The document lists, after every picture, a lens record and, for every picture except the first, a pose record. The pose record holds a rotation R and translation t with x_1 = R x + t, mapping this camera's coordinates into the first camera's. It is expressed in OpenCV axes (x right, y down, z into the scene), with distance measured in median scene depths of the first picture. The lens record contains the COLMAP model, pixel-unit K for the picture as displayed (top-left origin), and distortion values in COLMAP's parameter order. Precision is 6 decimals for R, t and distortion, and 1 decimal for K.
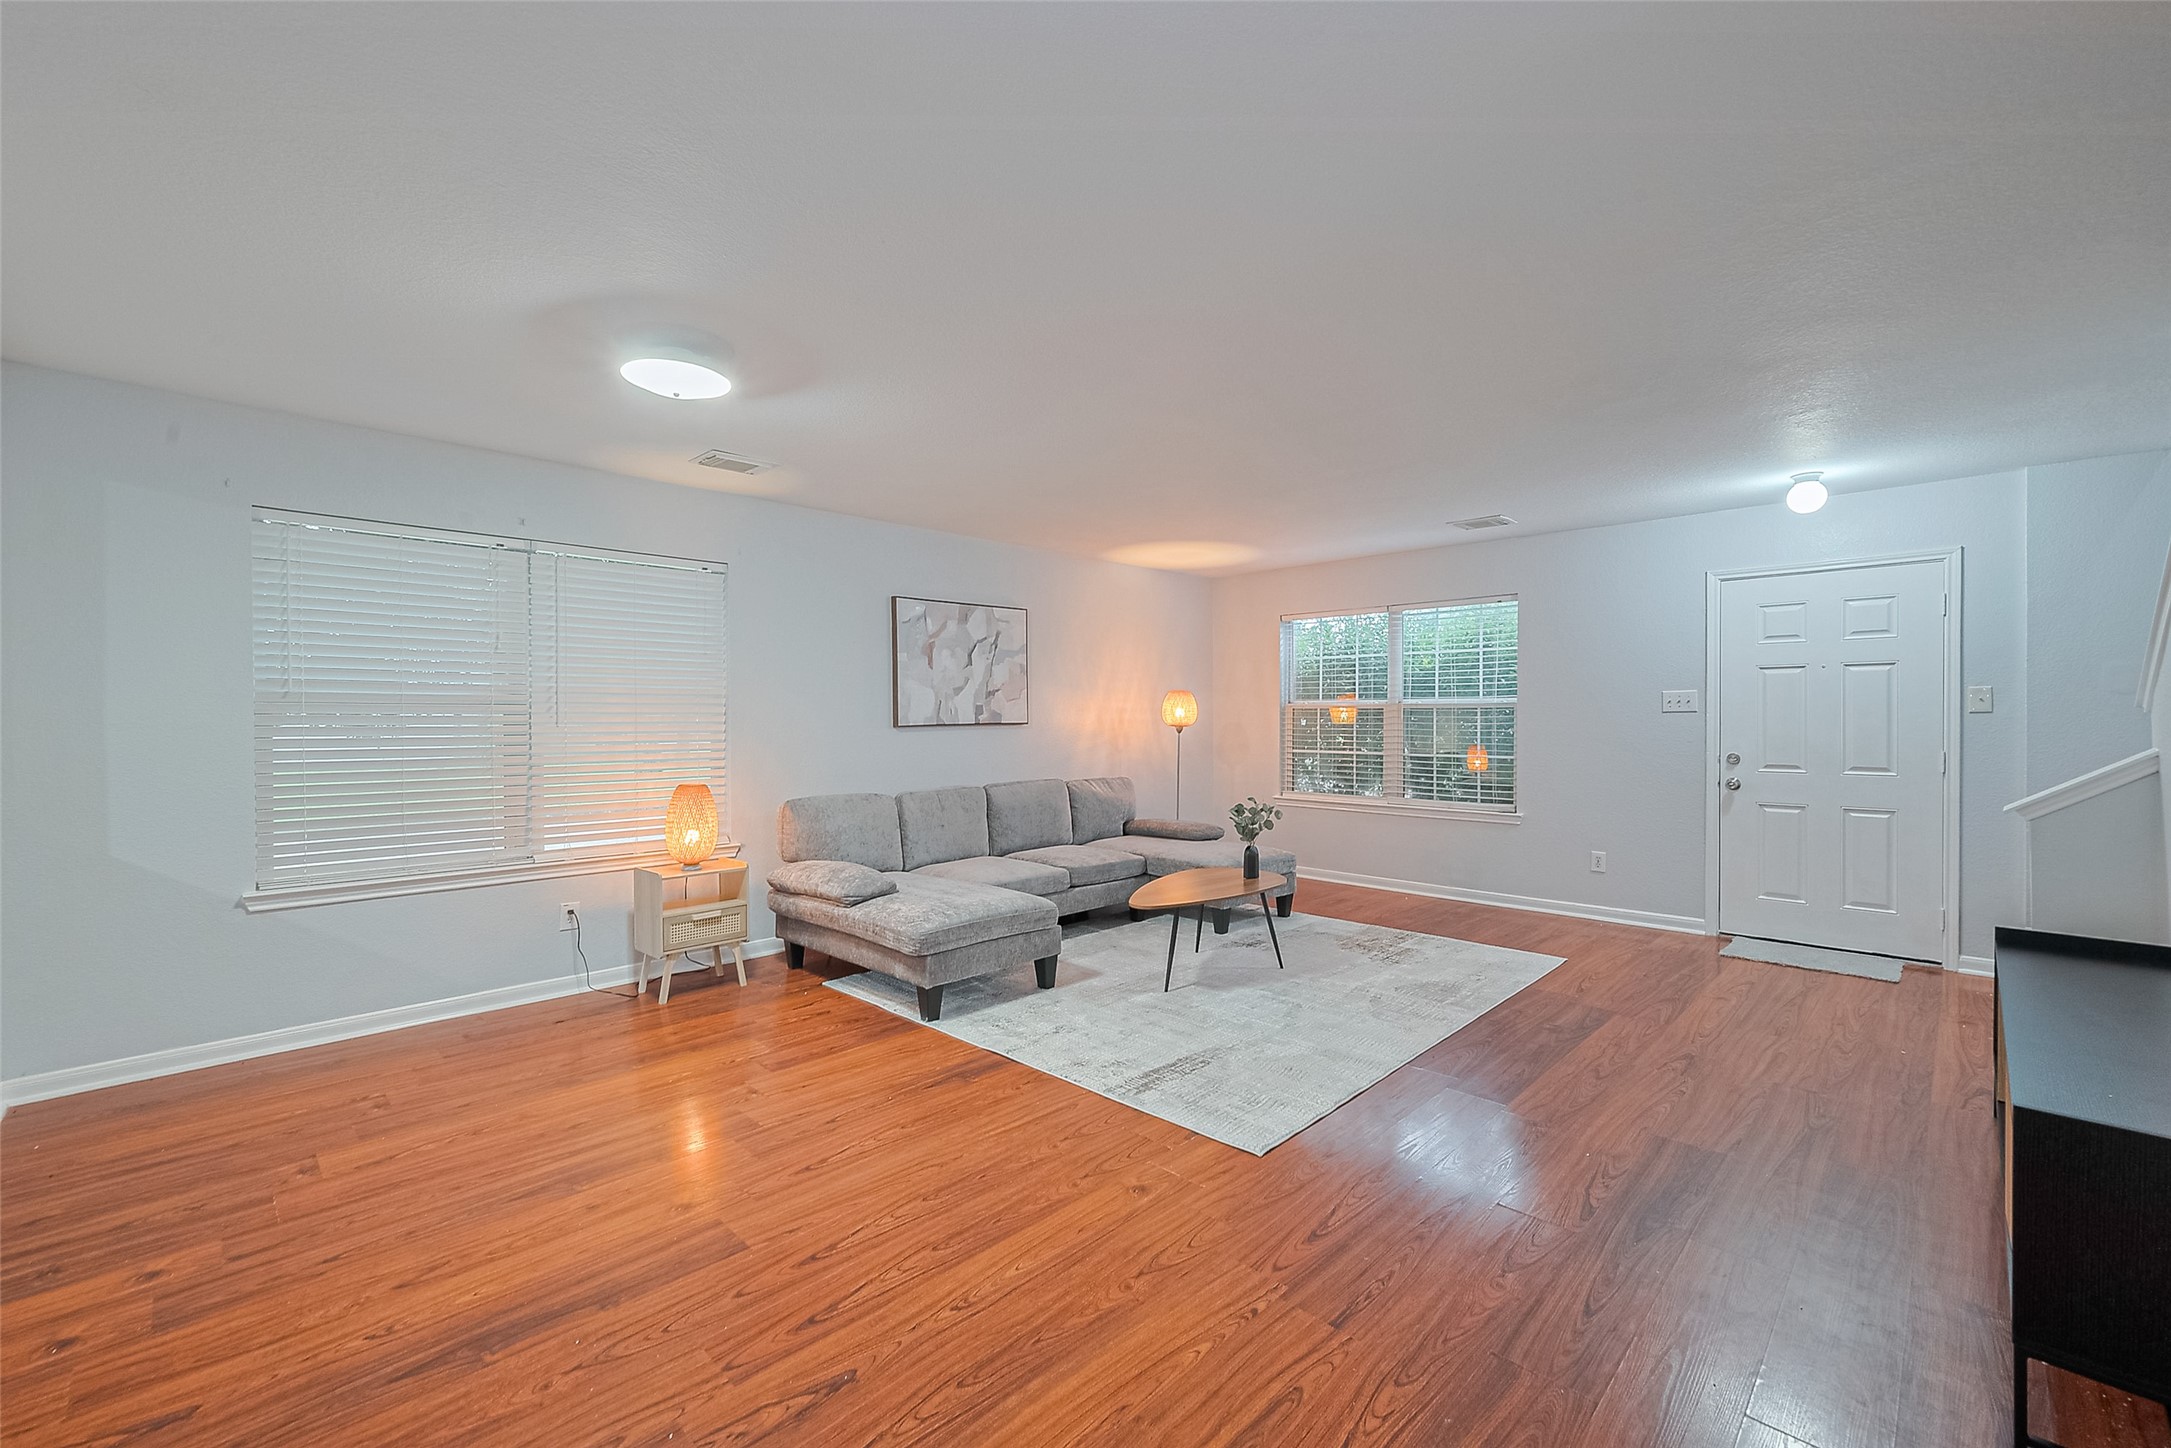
lens RADIAL K [[881.0, 0, 1077.8], [0, 881.0, 728.5], [0, 0, 1]] dist [-0.000086, 0.000328]
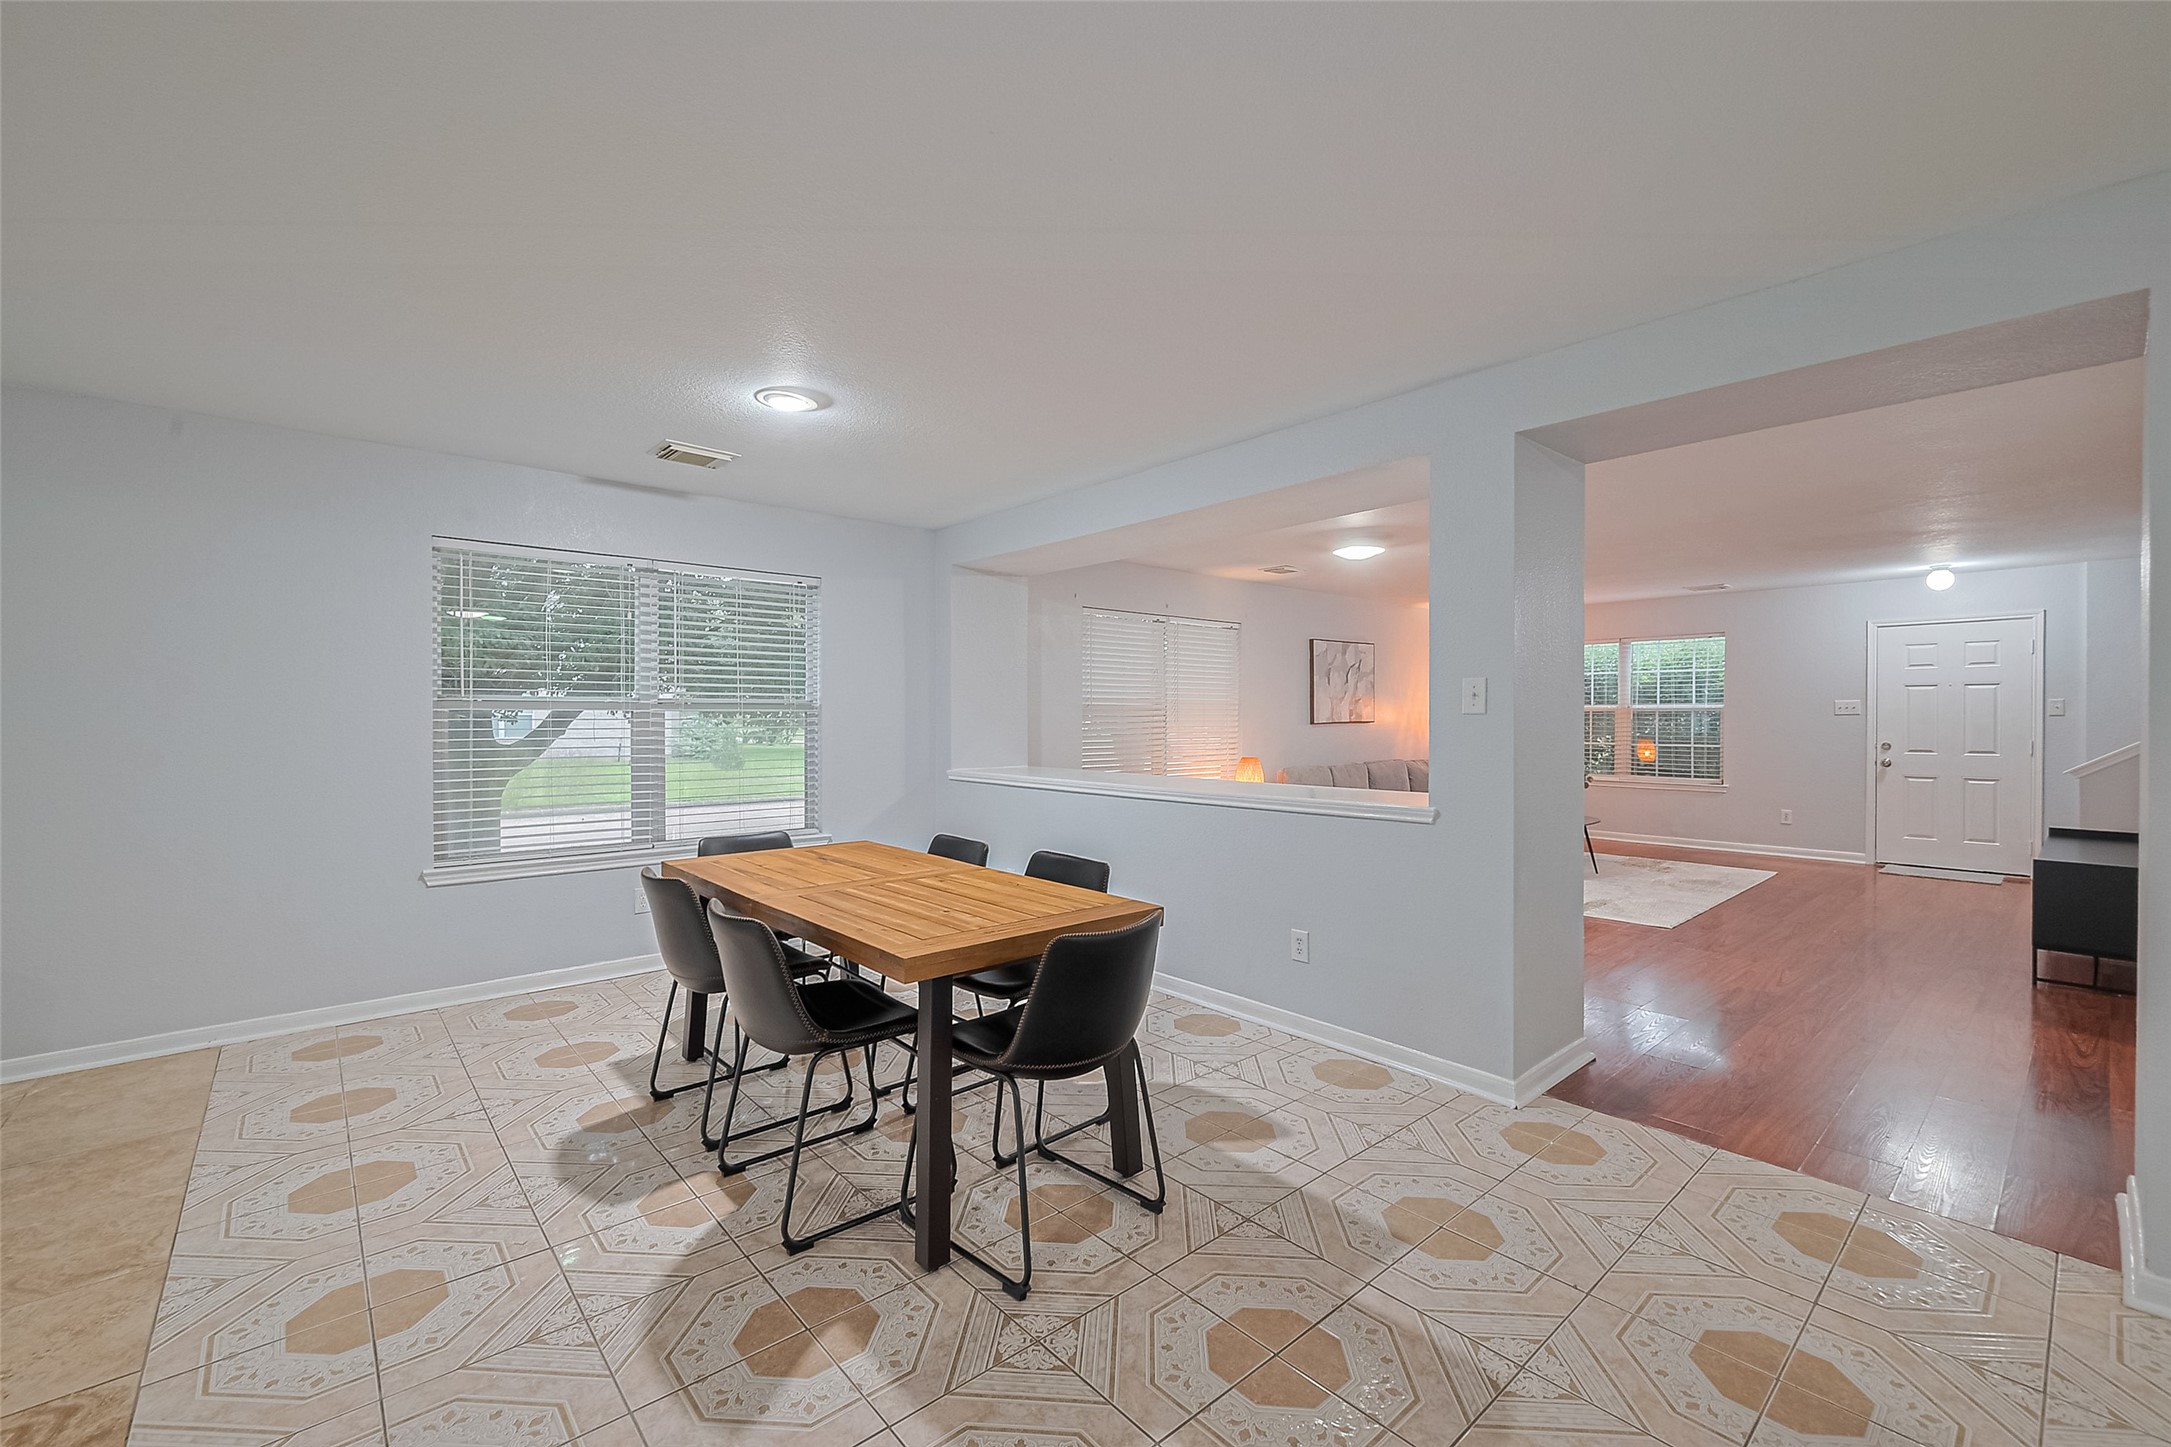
lens RADIAL K [[881.0, 0, 1086.3], [0, 881.0, 725.4], [0, 0, 1]] dist [-0.000086, 0.000328]
pose [[0.997734, 0.002615, -0.067232, -0.482678], [-0.002908, 0.999987, -0.004261, 0.009366], [0.067220, 0.004447, 0.997728, -0.551989]]
